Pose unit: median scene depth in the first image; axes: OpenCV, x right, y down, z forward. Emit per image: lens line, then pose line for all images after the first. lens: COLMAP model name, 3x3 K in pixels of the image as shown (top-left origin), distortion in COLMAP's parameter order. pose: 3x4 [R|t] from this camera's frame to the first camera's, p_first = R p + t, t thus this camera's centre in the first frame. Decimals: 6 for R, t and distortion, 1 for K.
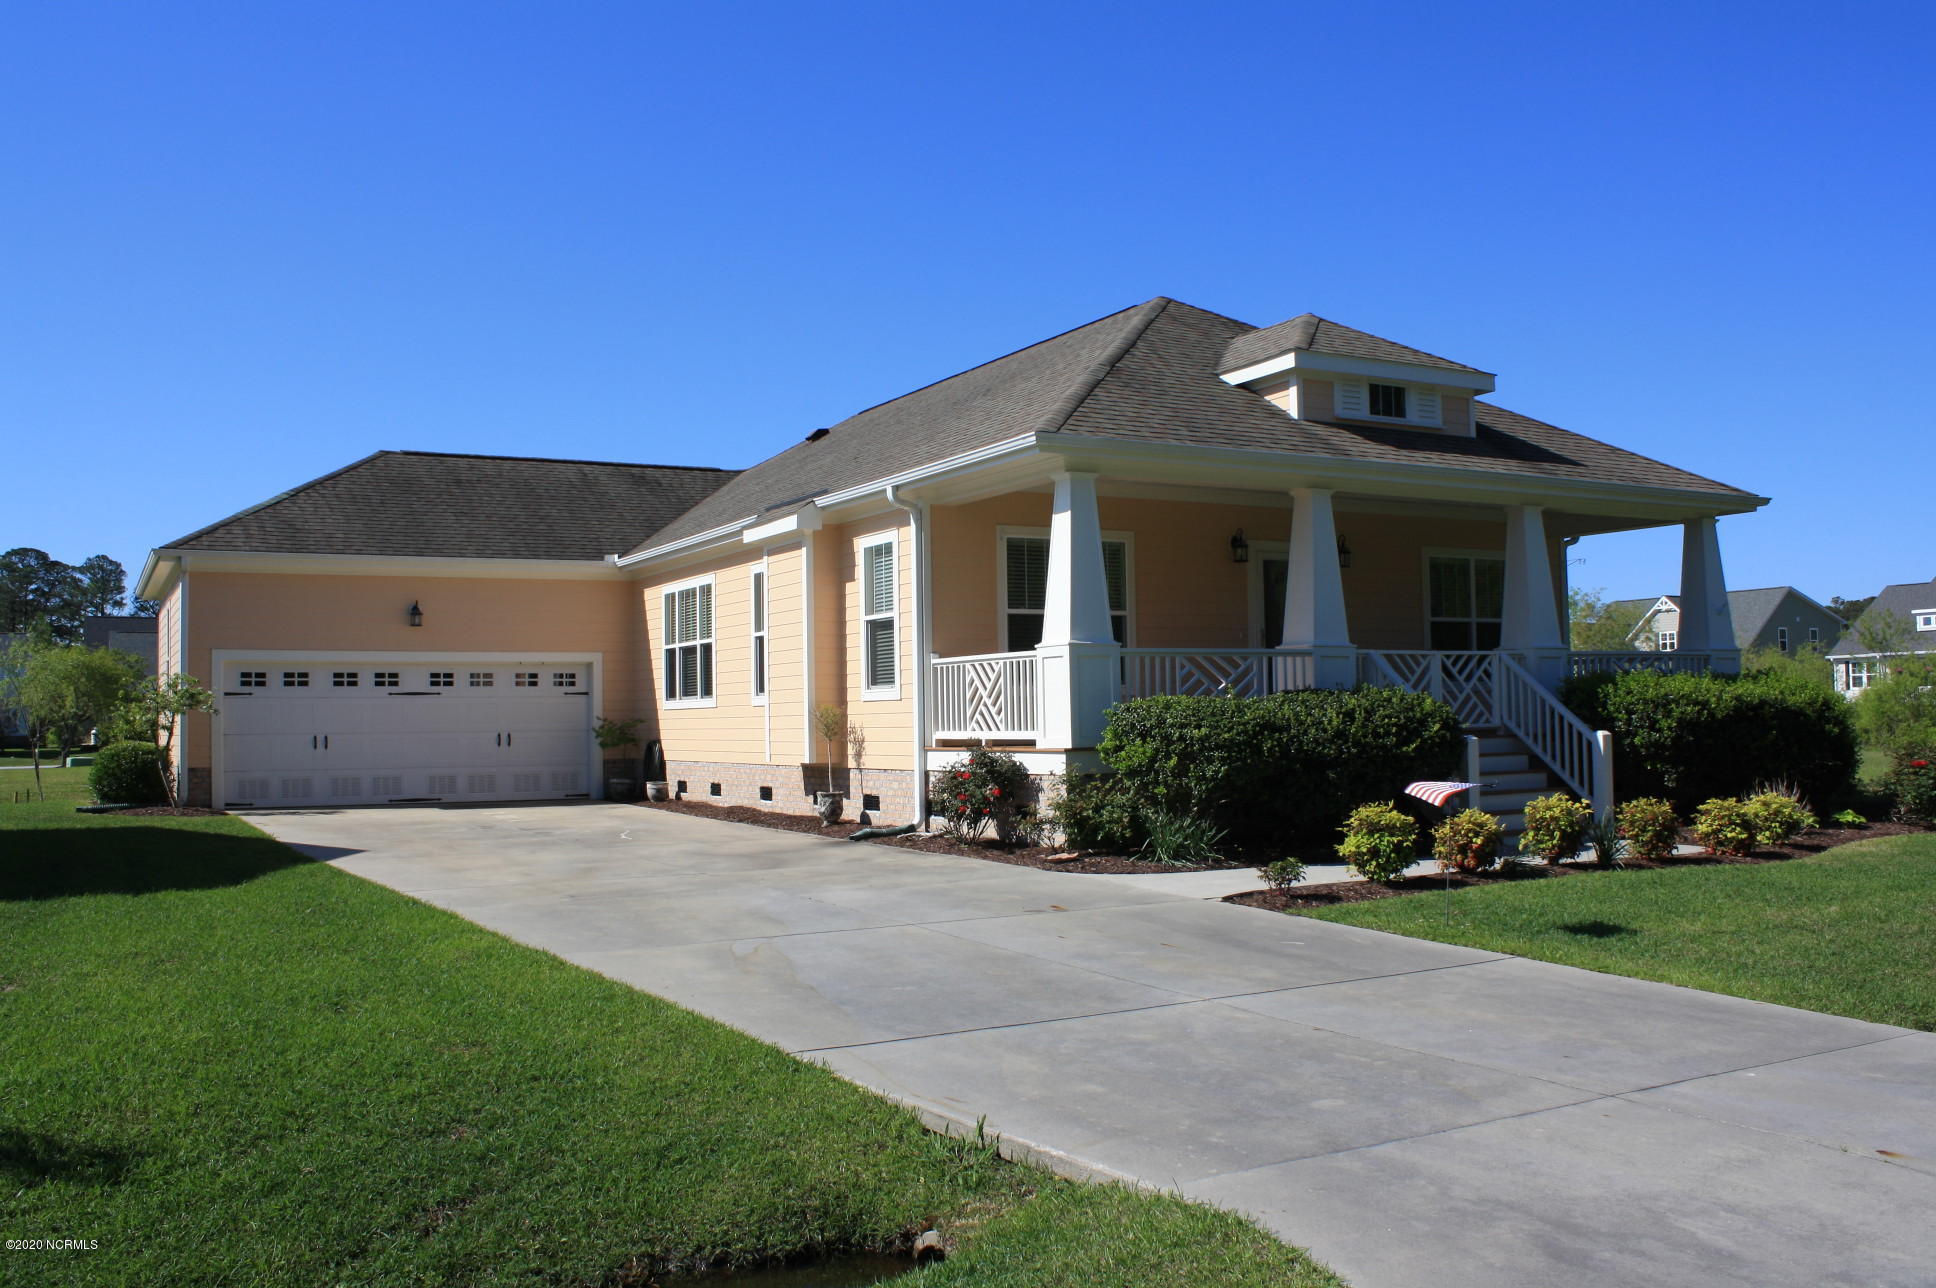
lens RADIAL K [[1659.0, 0, 924.3], [0, 1659.0, 650.3], [0, 0, 1]] dist [-0.126026, 0.011568]
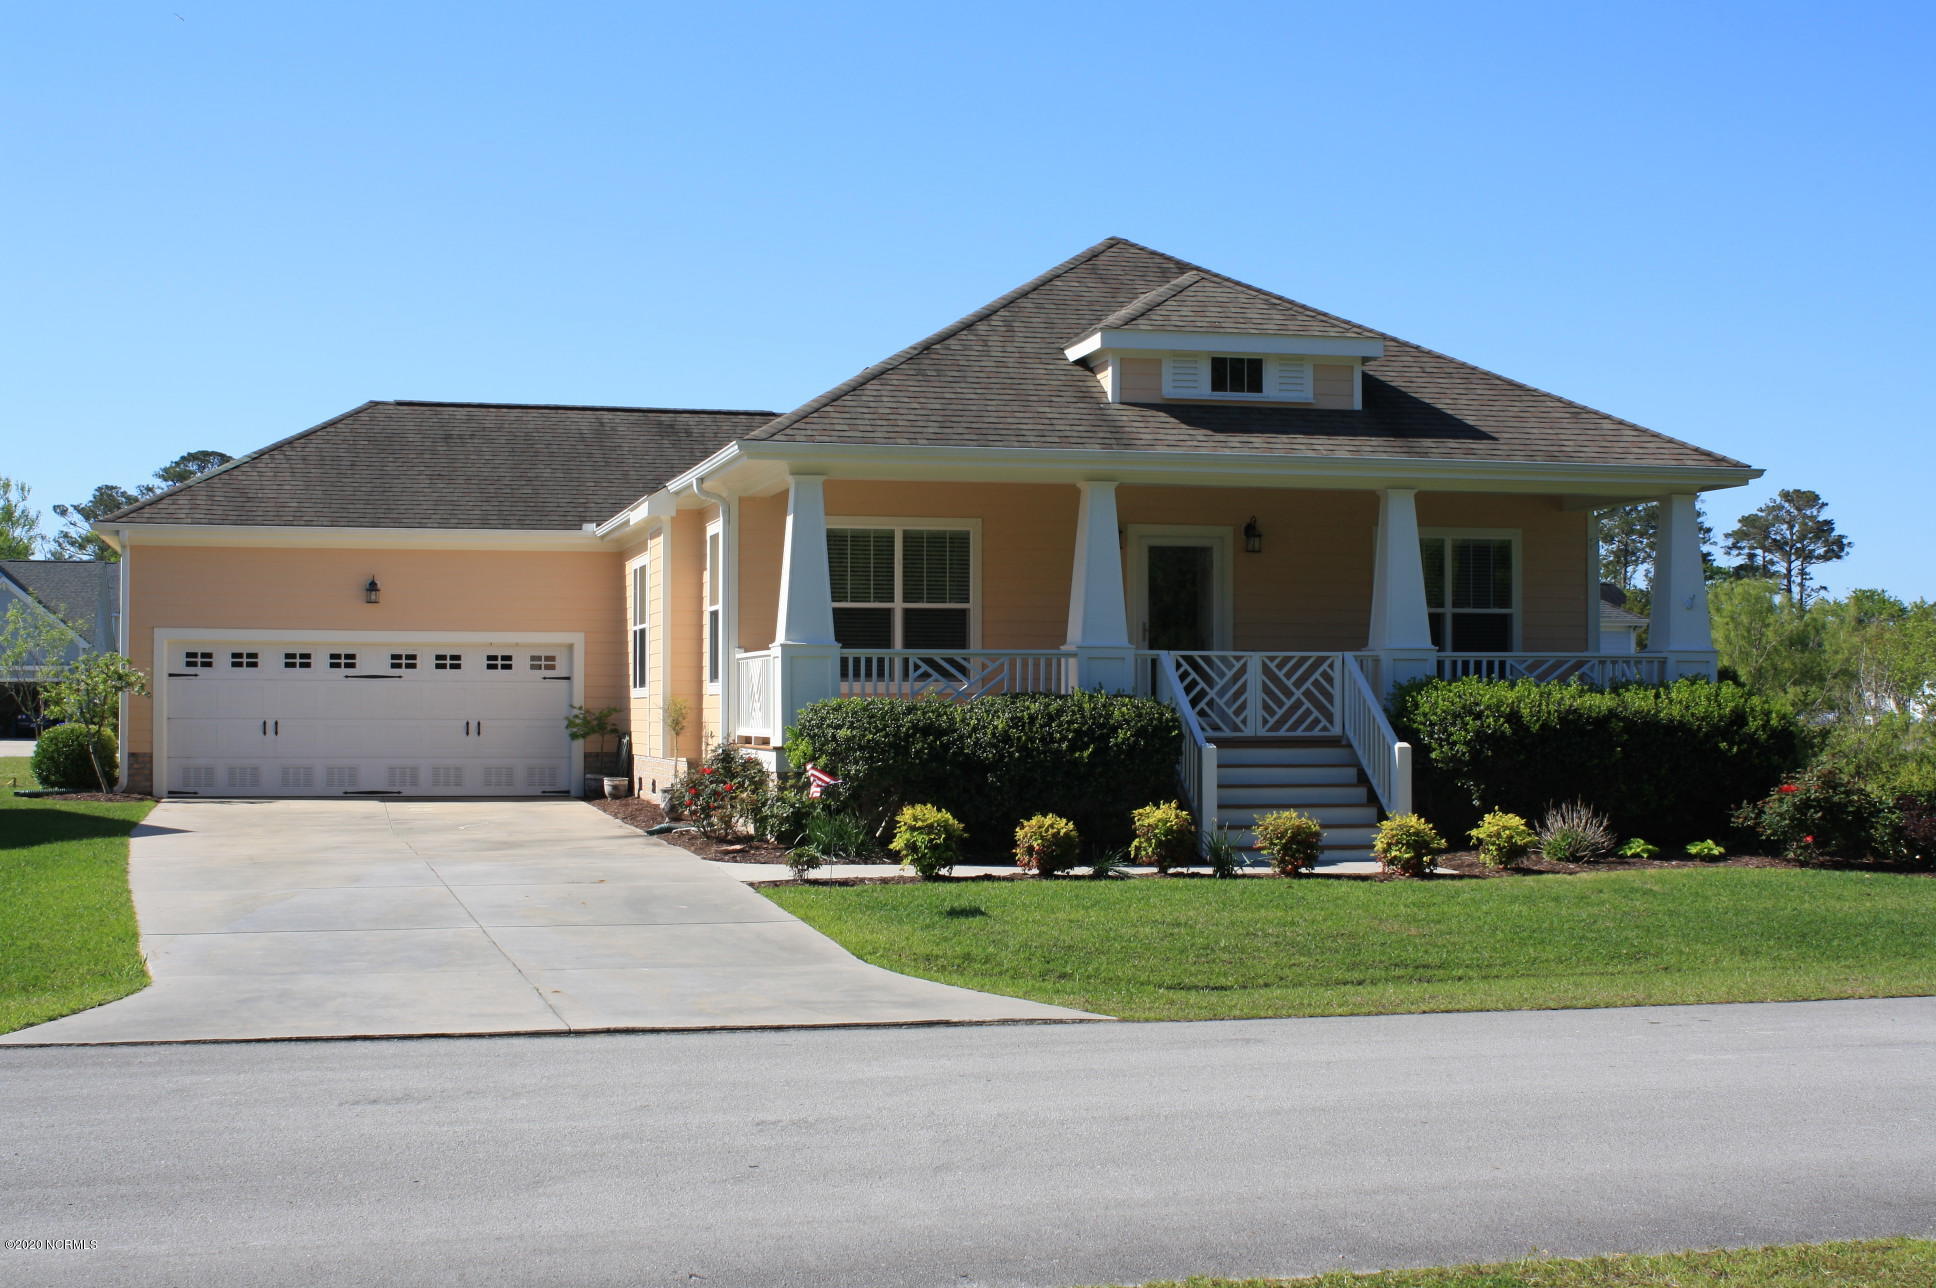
lens RADIAL K [[2686.6, 0, 965.3], [0, 2686.6, 662.4], [0, 0, 1]] dist [-0.069704, 0.083071]
pose [[0.966730, 0.013498, -0.255442, 0.435658], [-0.006802, 0.999610, 0.027078, -0.027074], [0.255708, -0.024440, 0.966445, -0.404061]]
